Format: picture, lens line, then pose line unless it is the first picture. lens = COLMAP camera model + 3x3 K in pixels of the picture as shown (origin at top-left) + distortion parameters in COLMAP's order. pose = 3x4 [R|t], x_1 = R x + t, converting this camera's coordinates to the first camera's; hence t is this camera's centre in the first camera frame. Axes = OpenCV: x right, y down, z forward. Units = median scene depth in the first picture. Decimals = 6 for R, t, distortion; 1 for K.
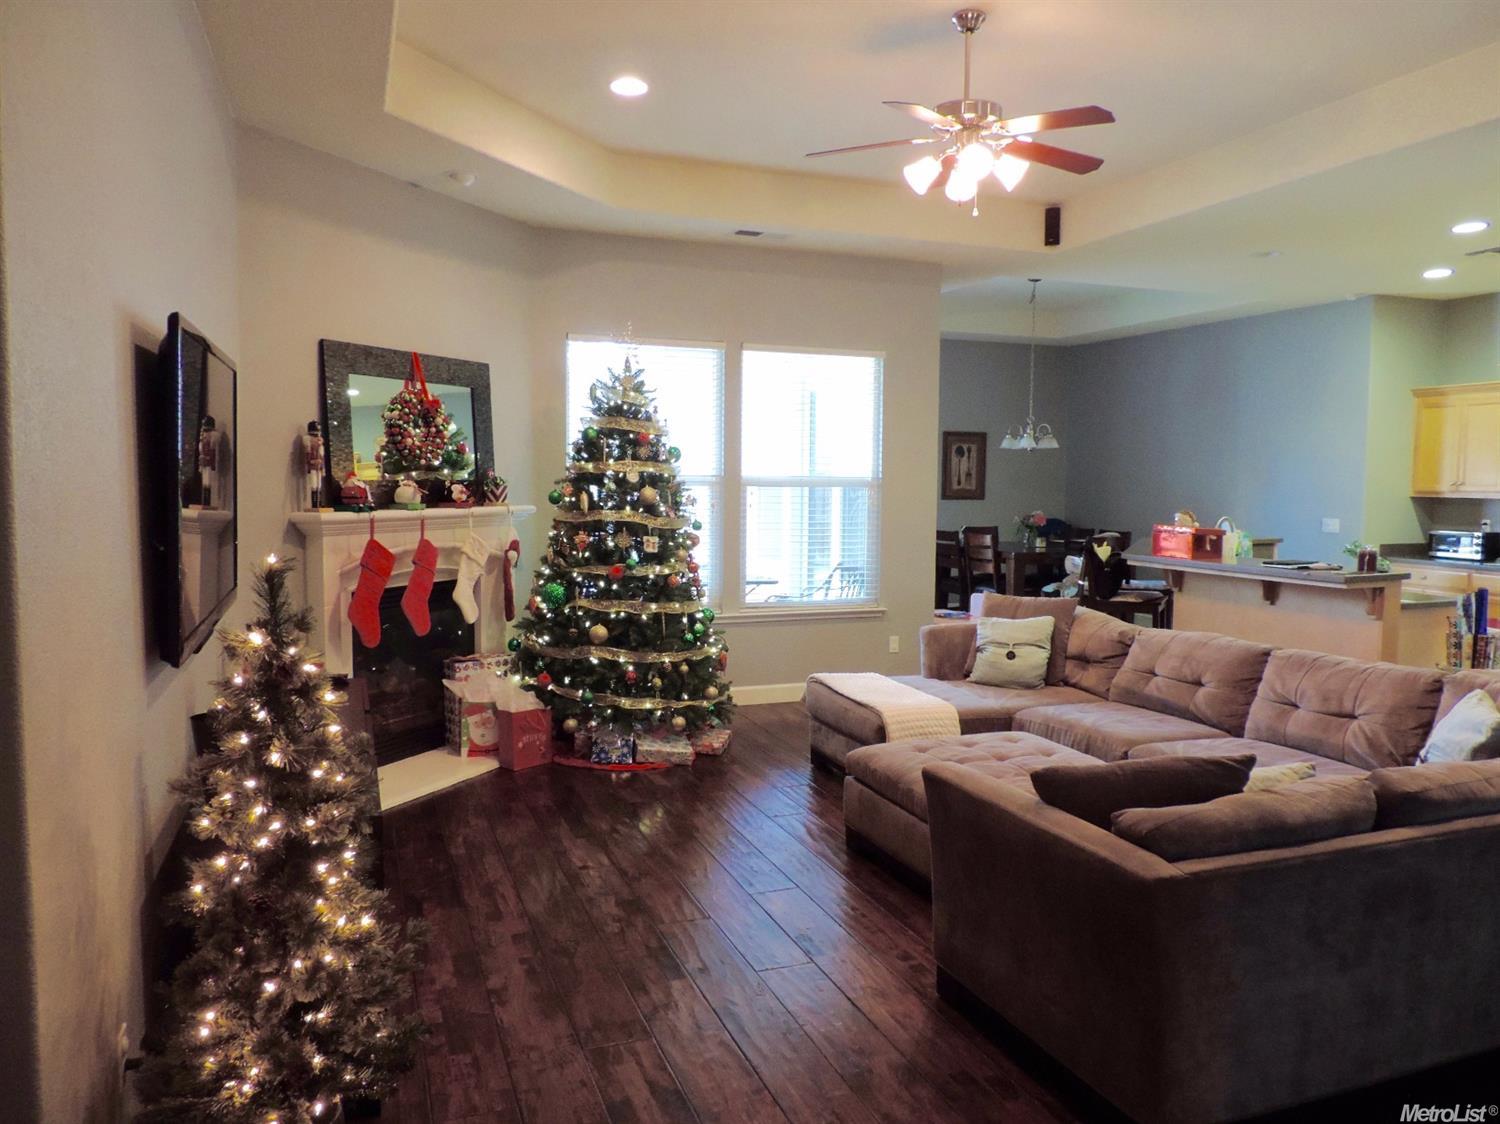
lens RADIAL K [[1067.5, 0, 755.6], [0, 1067.5, 564.1], [0, 0, 1]] dist [-0.023441, 0.004321]
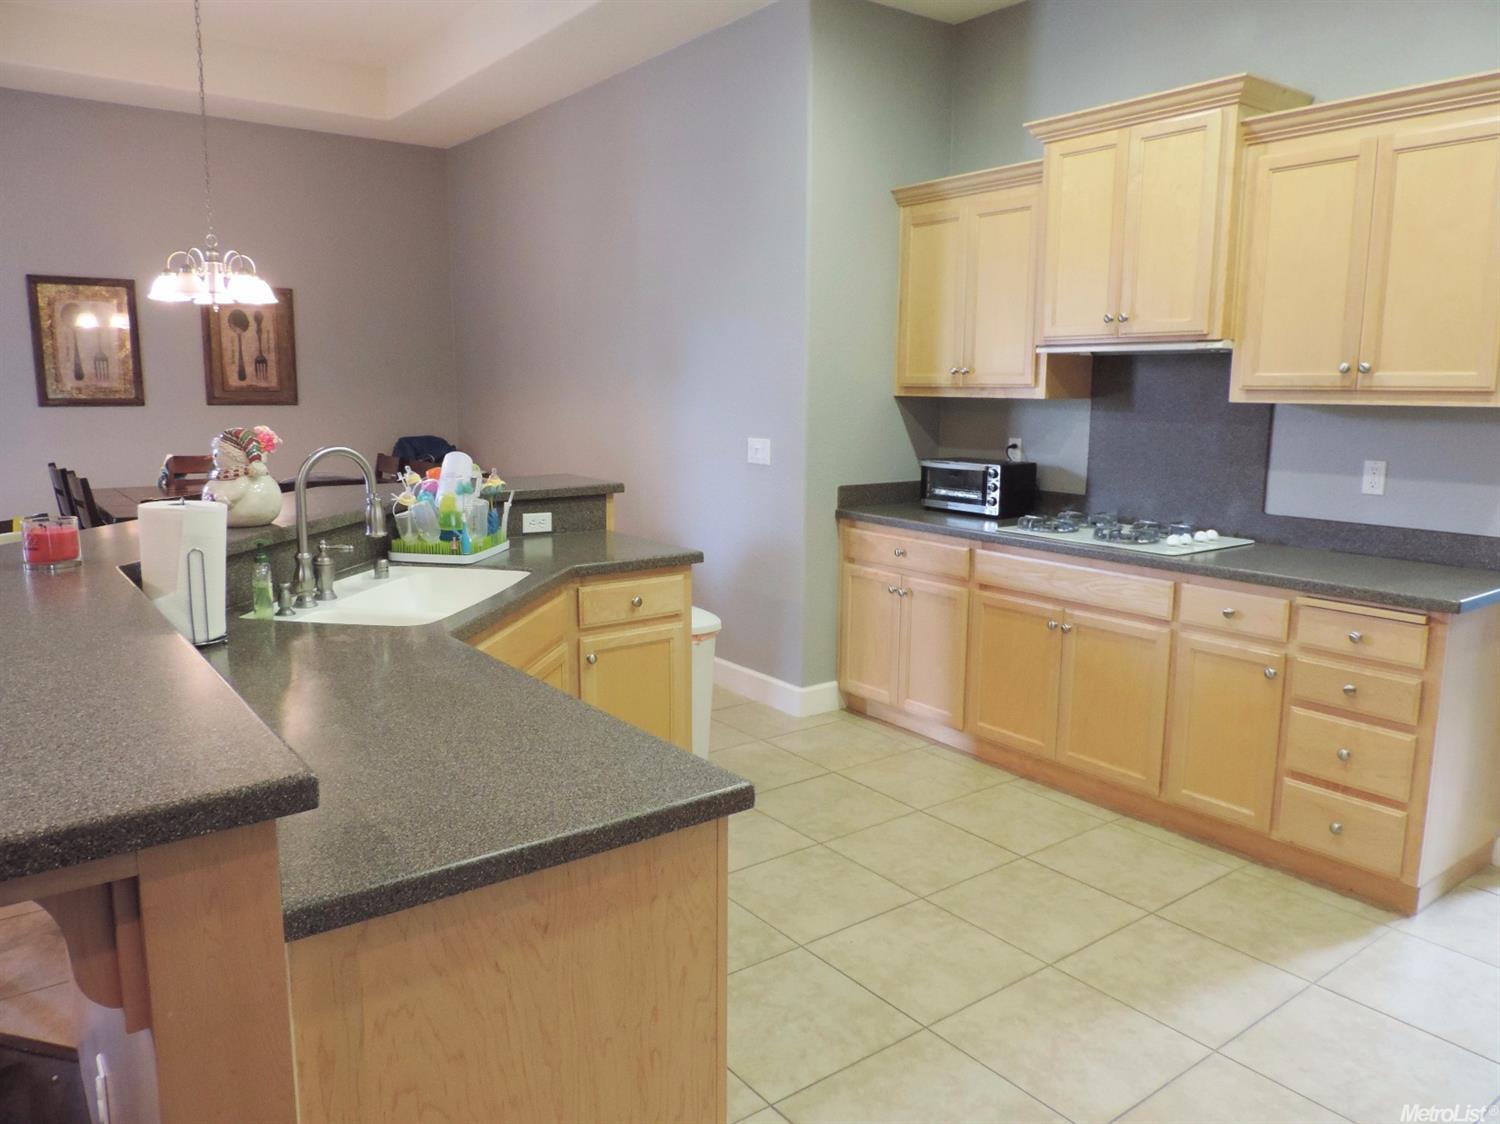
lens RADIAL K [[1067.5, 0, 748.5], [0, 1067.5, 561.4], [0, 0, 1]] dist [-0.023441, 0.004321]
pose [[0.964595, -0.042304, 0.260319, 0.402540], [0.019410, 0.995762, 0.089895, -0.030126], [-0.263019, -0.081659, 0.961329, 0.491411]]
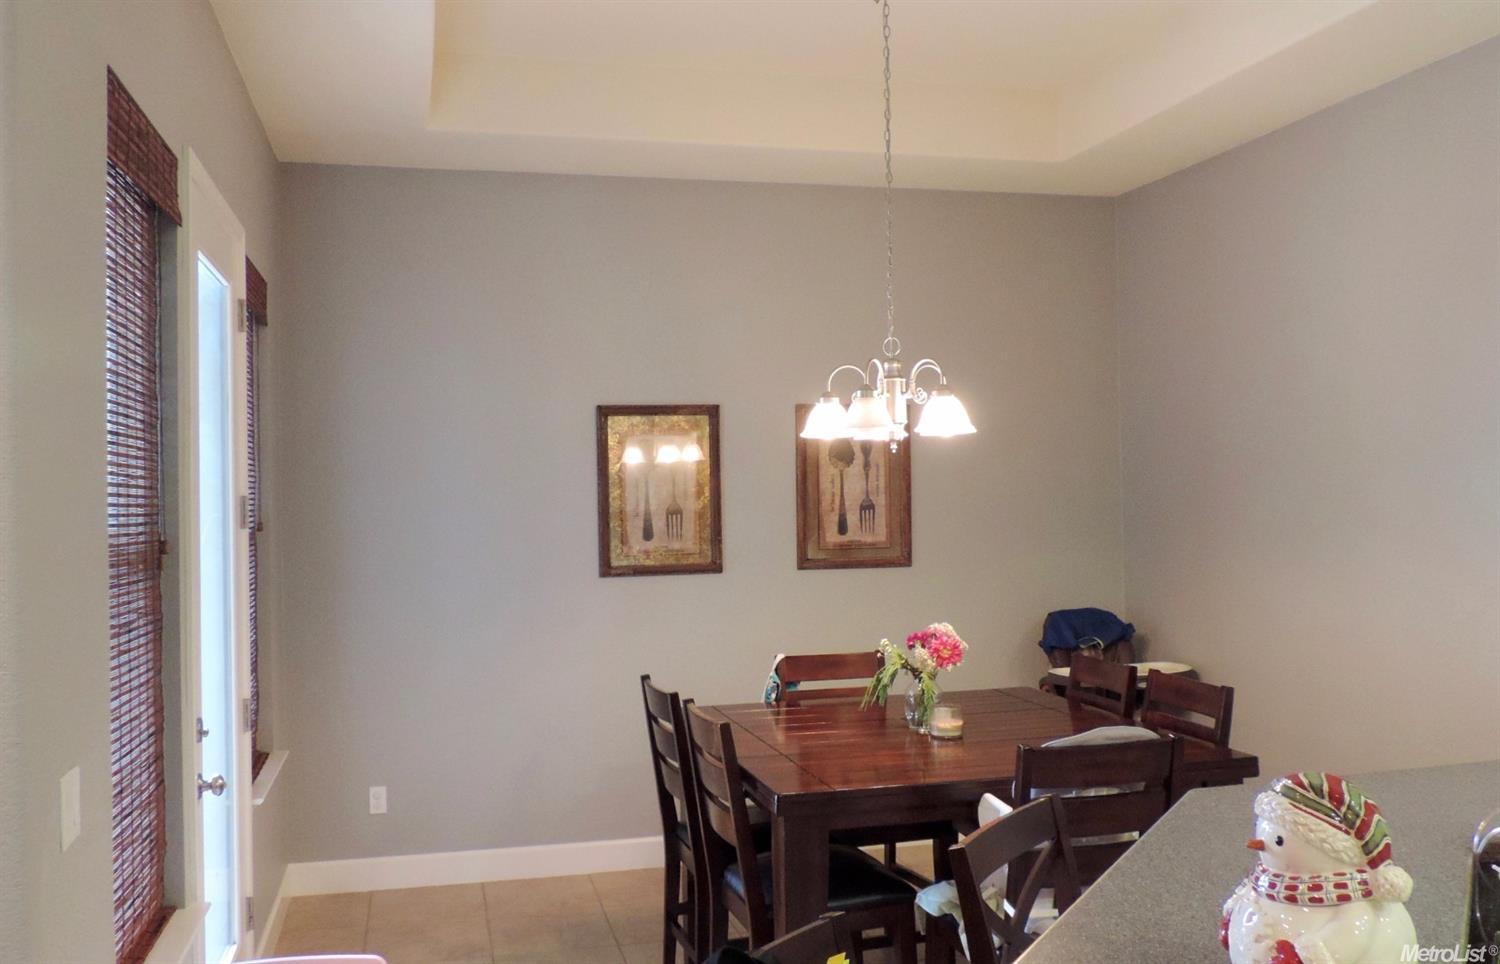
lens RADIAL K [[1356.4, 0, 749.2], [0, 1356.4, 481.1], [0, 0, 1]] dist [-0.021990, -0.005240]
pose [[0.989710, -0.028899, -0.140142, 0.305820], [0.016008, 0.995607, -0.092253, -0.062182], [0.142192, 0.089060, 0.985824, 0.638471]]
